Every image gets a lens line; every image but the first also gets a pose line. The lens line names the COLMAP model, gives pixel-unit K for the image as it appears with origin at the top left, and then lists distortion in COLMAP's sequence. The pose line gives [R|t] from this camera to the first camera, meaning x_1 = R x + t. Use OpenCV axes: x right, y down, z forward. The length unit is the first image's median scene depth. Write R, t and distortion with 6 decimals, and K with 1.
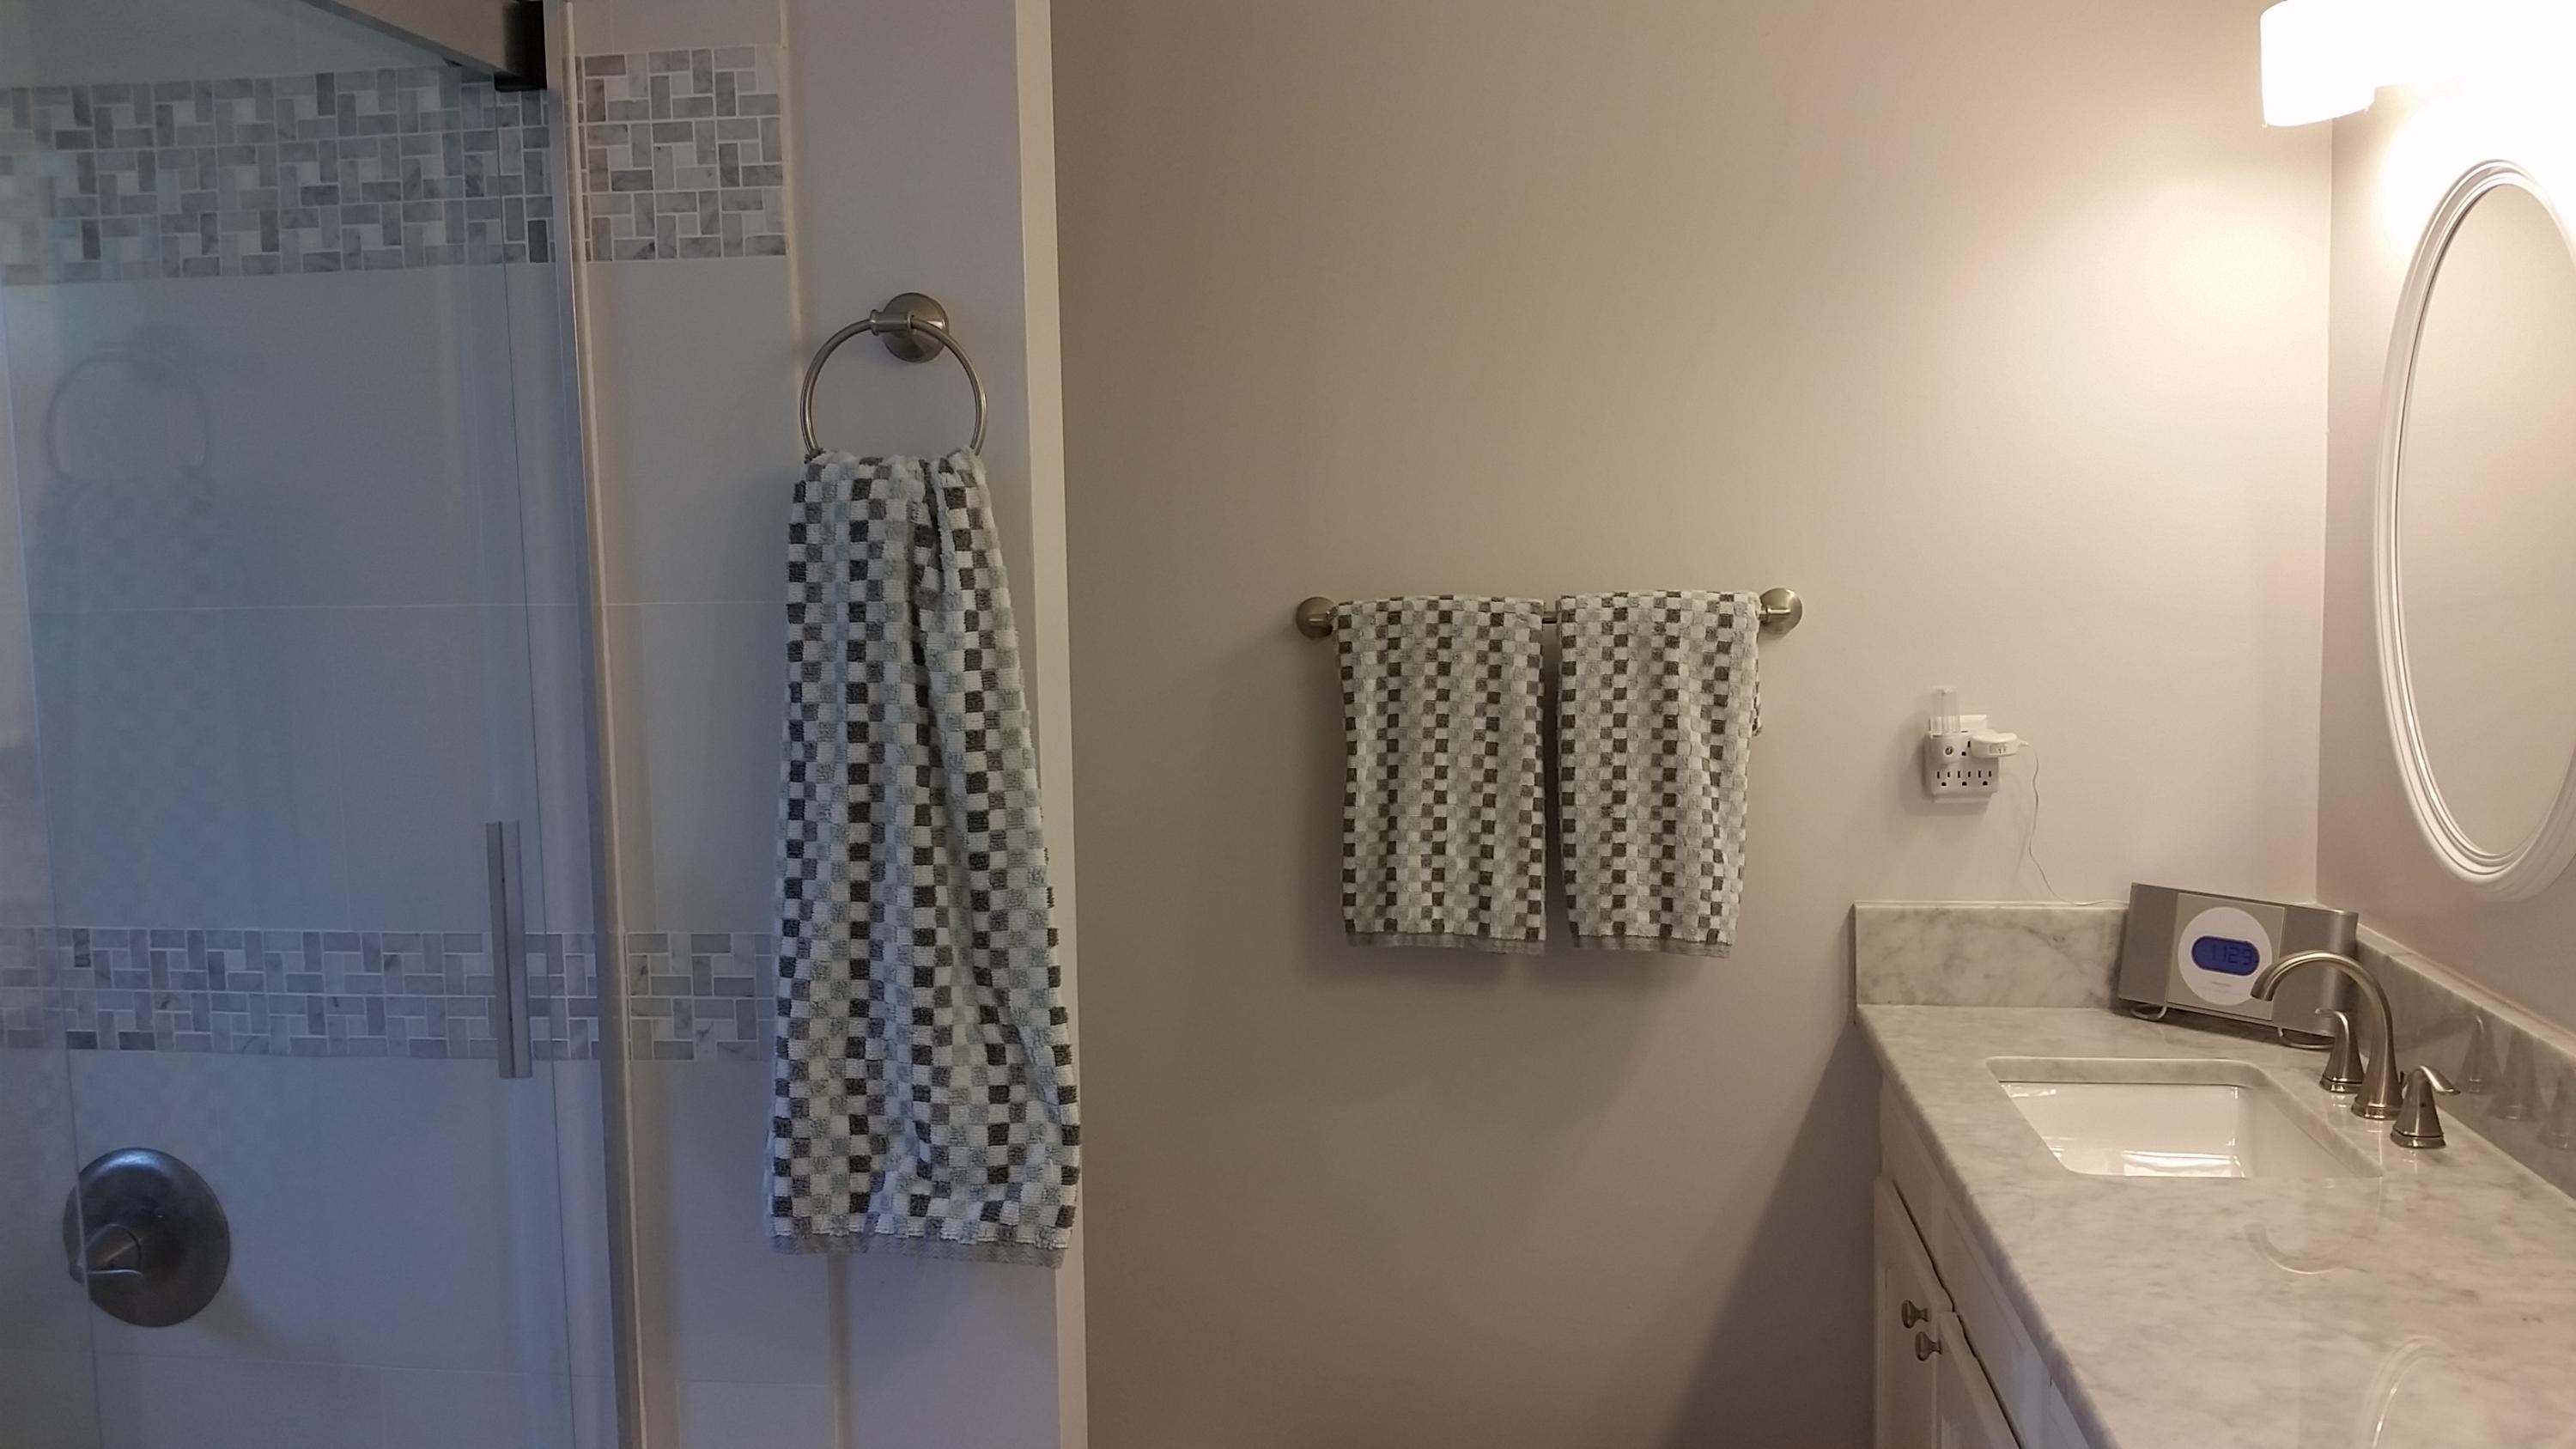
lens RADIAL K [[2102.1, 0, 1272.3], [0, 2102.1, 734.9], [0, 0, 1]] dist [0.188460, -0.410938]
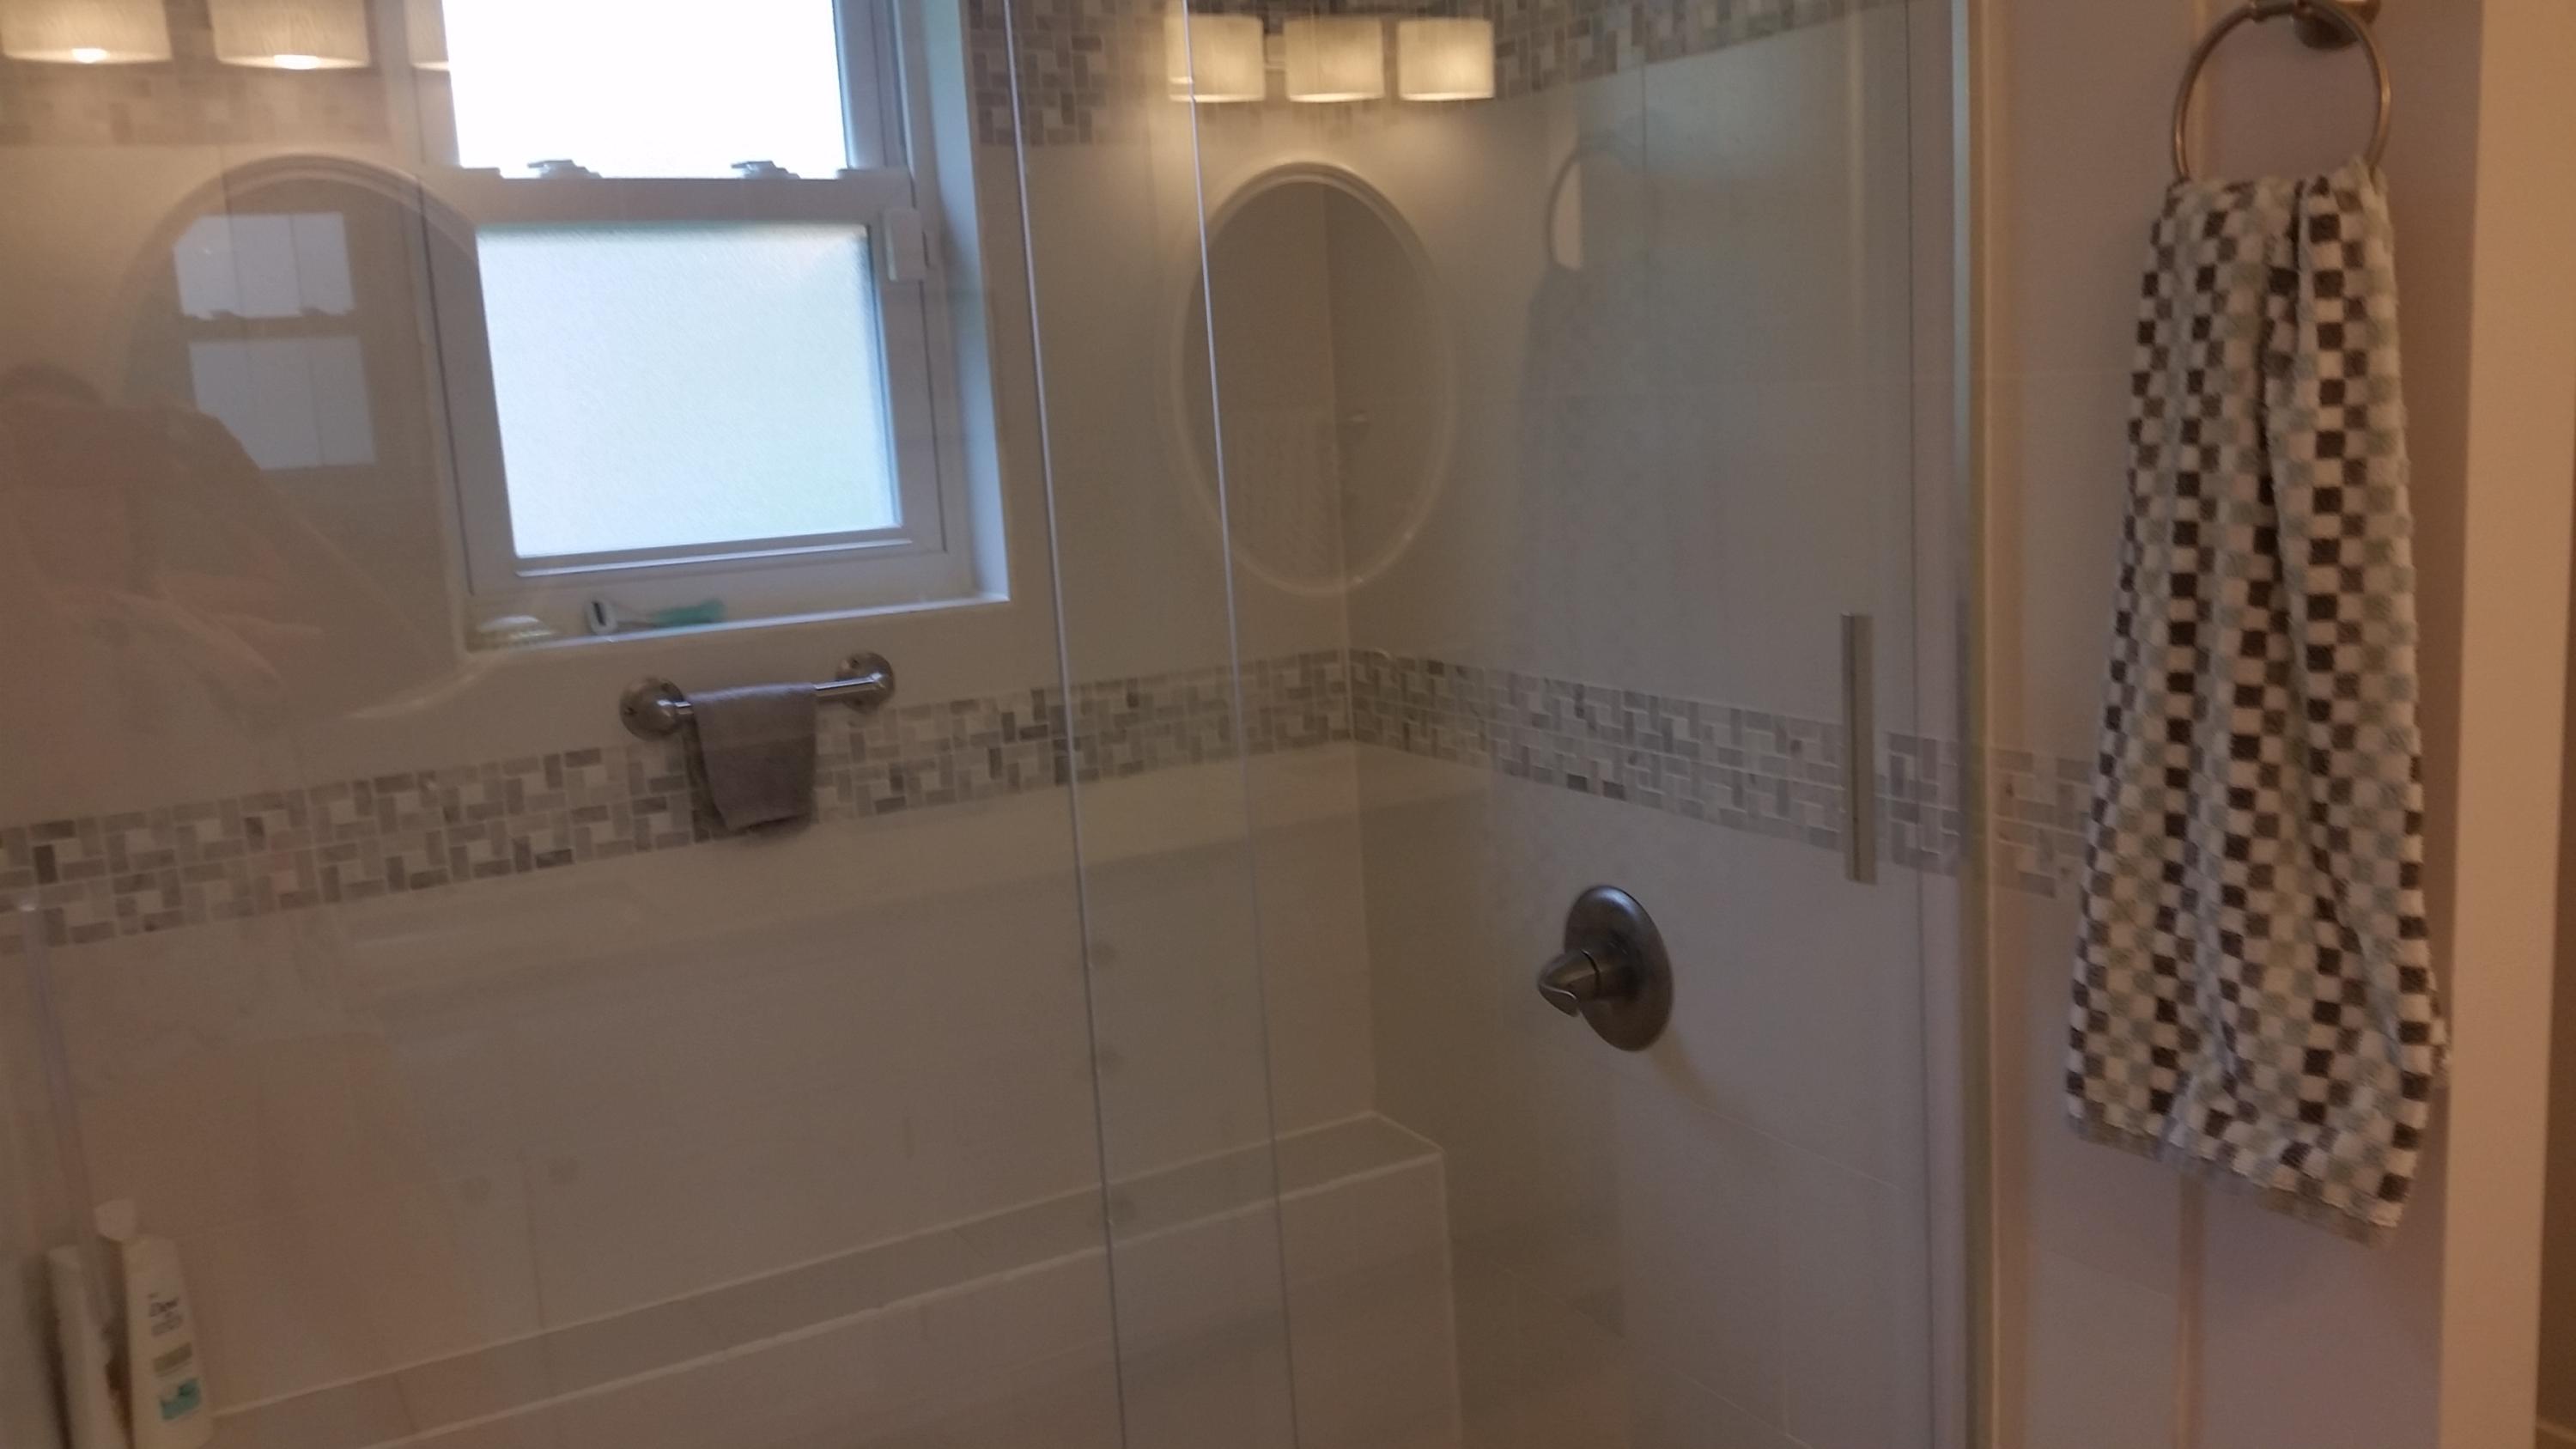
lens RADIAL K [[2102.1, 0, 1272.3], [0, 2102.1, 734.9], [0, 0, 1]] dist [0.188460, -0.410938]
pose [[0.639615, 0.115615, -0.759952, 0.185772], [-0.034147, 0.991922, 0.122166, -0.011745], [0.767937, -0.052189, 0.638396, 0.187984]]
